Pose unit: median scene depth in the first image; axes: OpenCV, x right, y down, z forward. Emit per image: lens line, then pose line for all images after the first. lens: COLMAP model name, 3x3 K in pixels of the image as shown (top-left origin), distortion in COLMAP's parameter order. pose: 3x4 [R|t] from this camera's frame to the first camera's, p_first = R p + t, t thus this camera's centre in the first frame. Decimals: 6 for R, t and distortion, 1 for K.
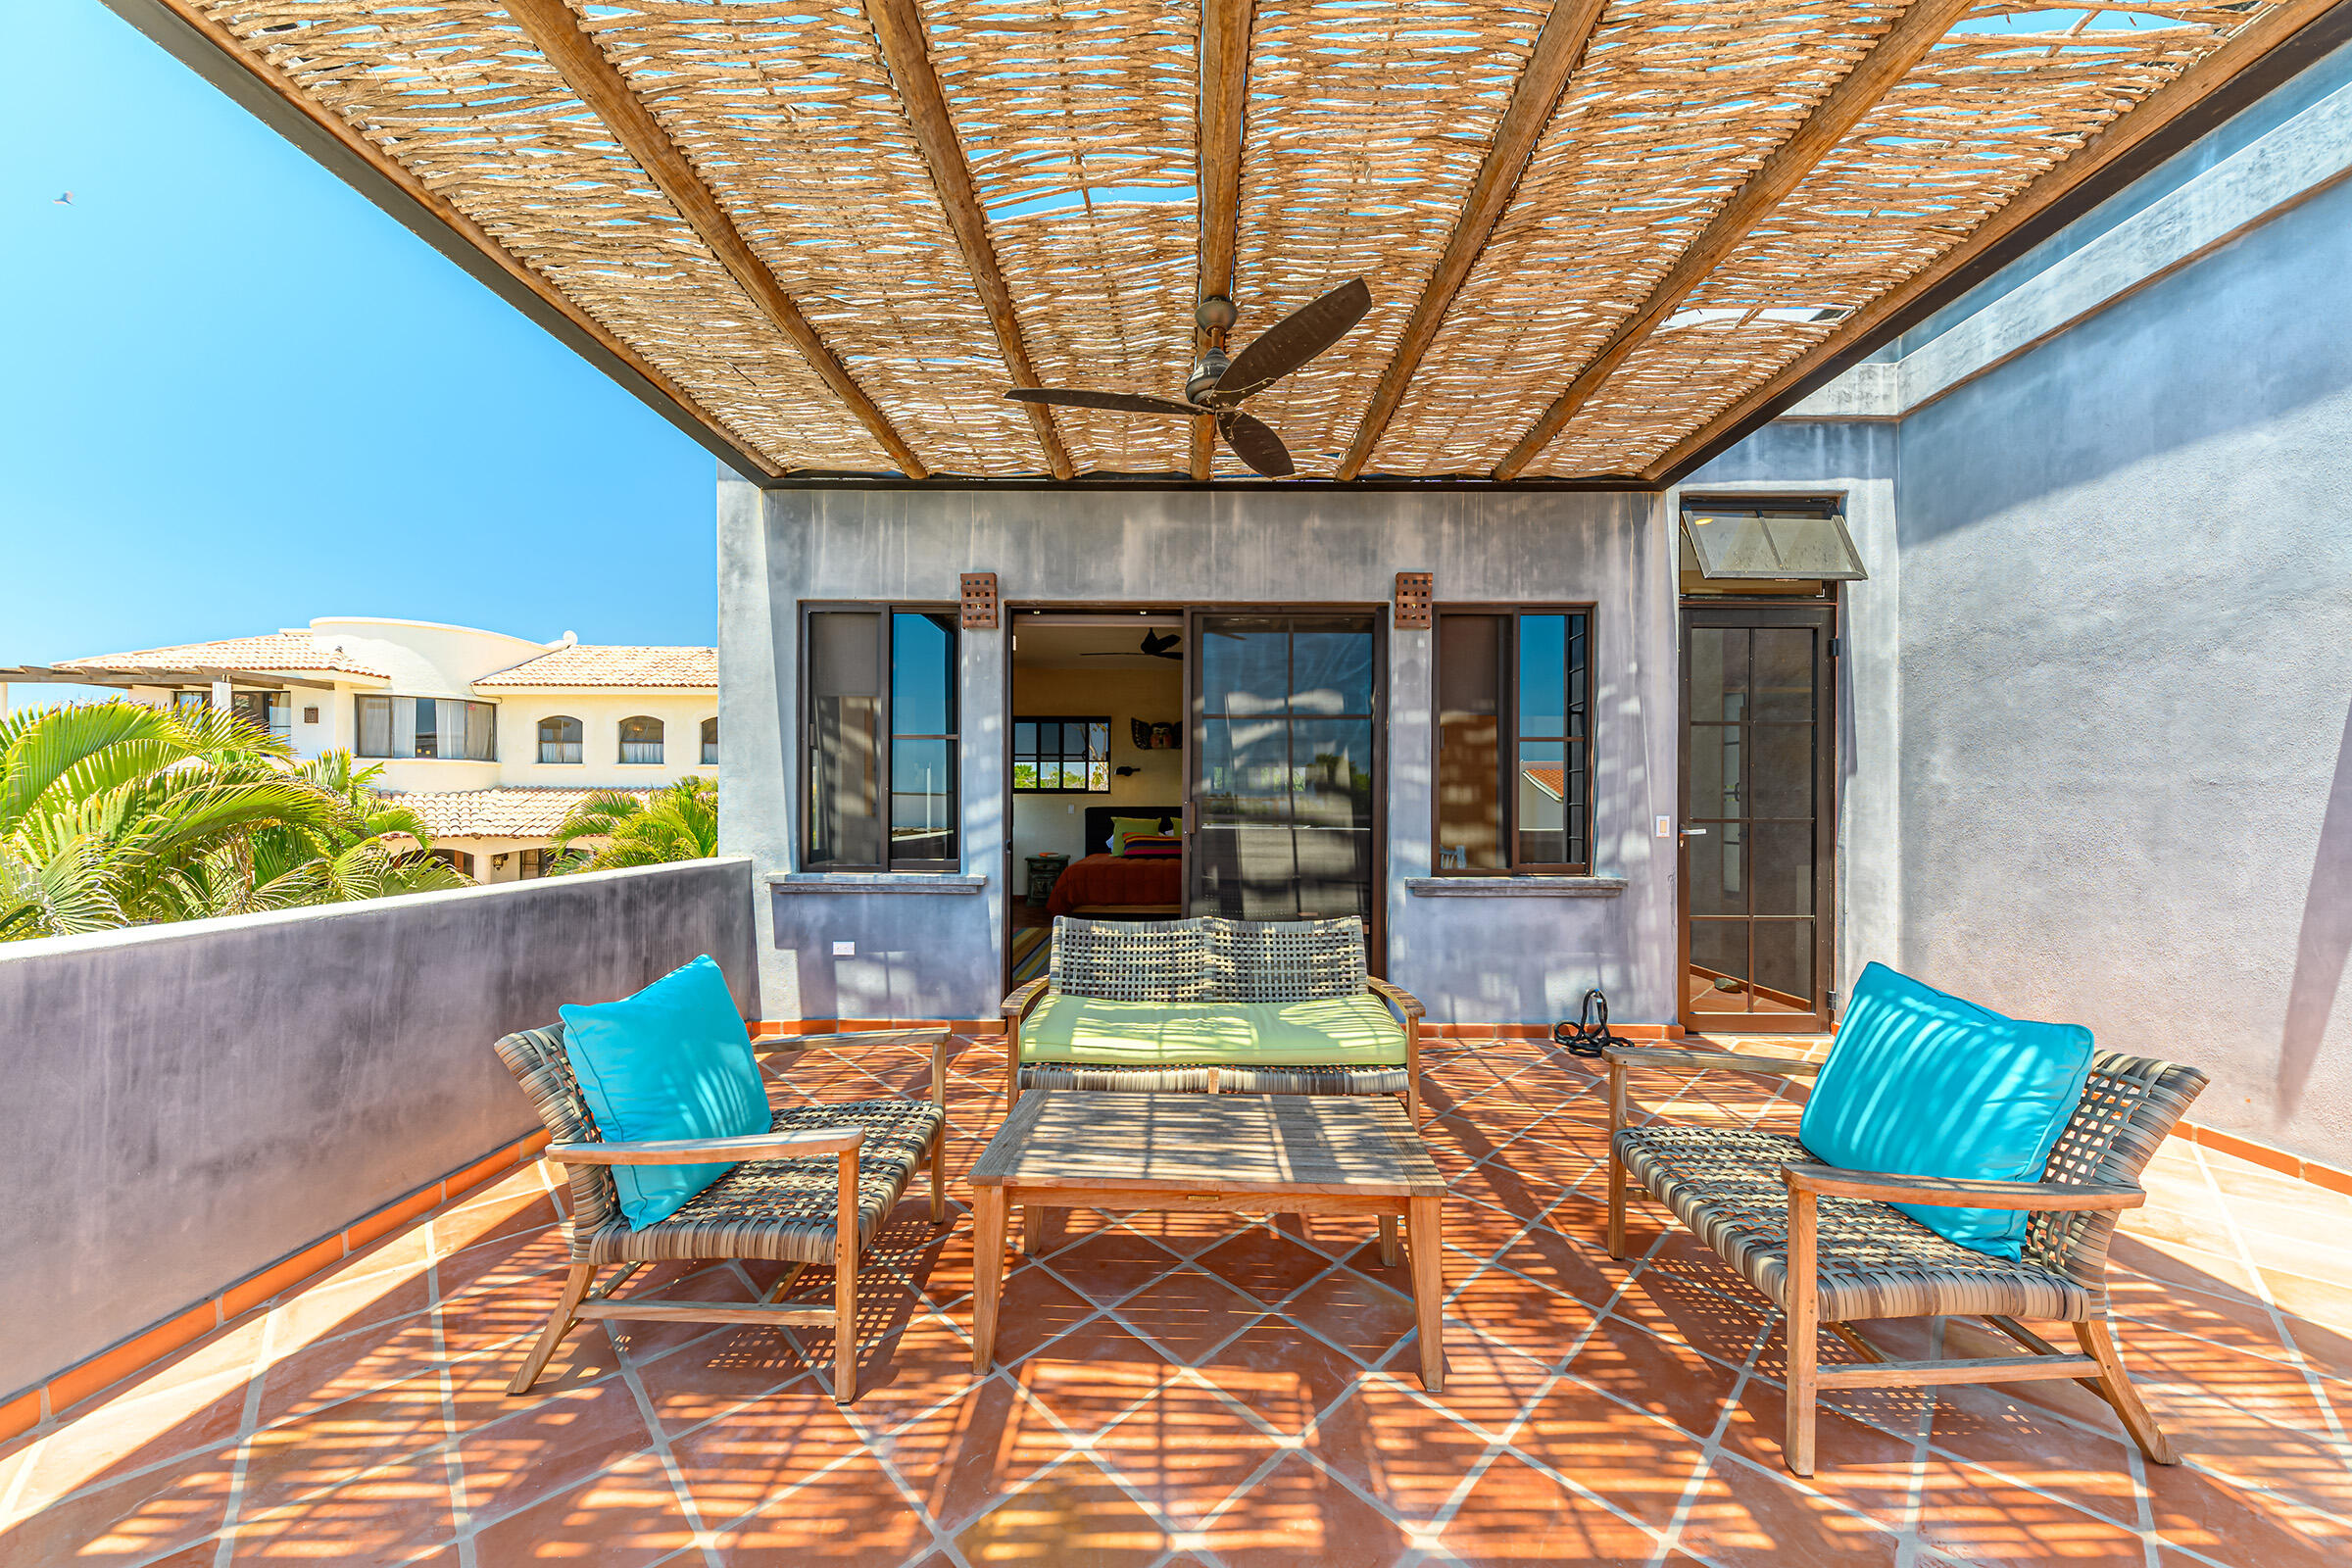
lens RADIAL K [[815.4, 0, 1188.9], [0, 815.4, 798.9], [0, 0, 1]] dist [0.000843, 0.000032]
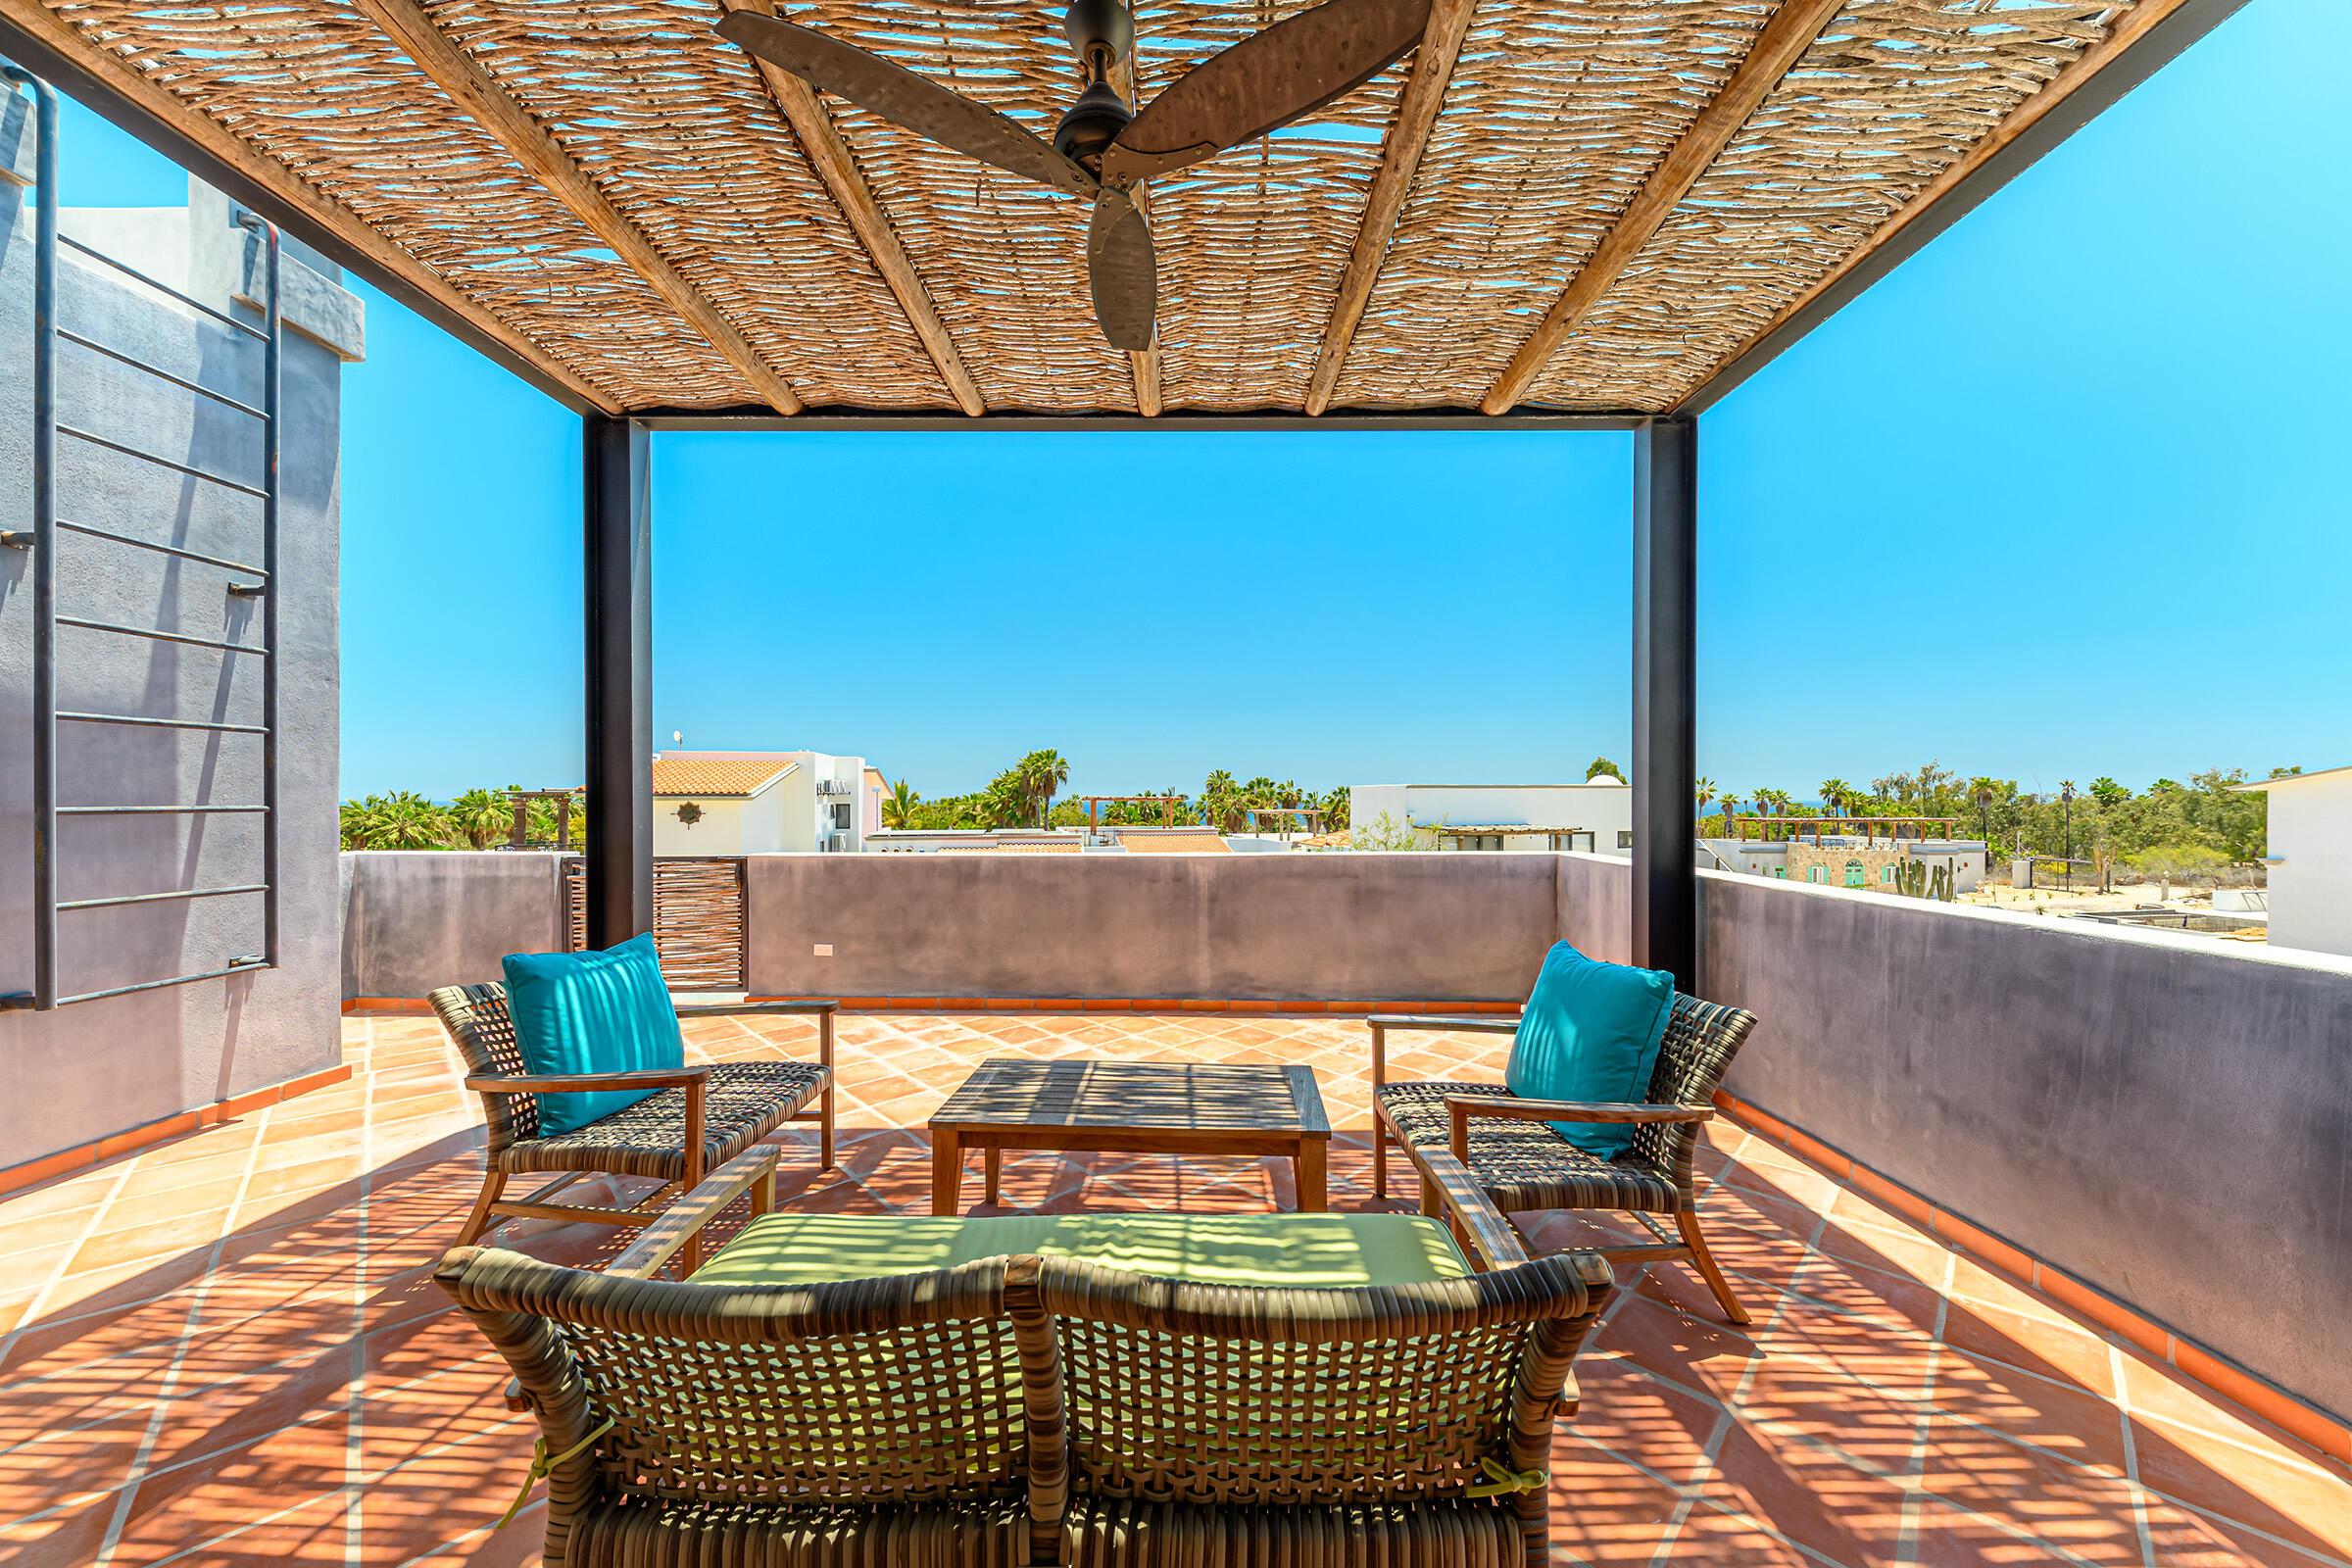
lens RADIAL K [[815.4, 0, 1173.1], [0, 815.4, 795.2], [0, 0, 1]] dist [0.000843, 0.000032]
pose [[-0.999706, -0.002394, 0.024141, -0.051185], [-0.002530, 0.999981, -0.005633, -0.007737], [-0.024127, -0.005693, -0.999693, 2.162633]]
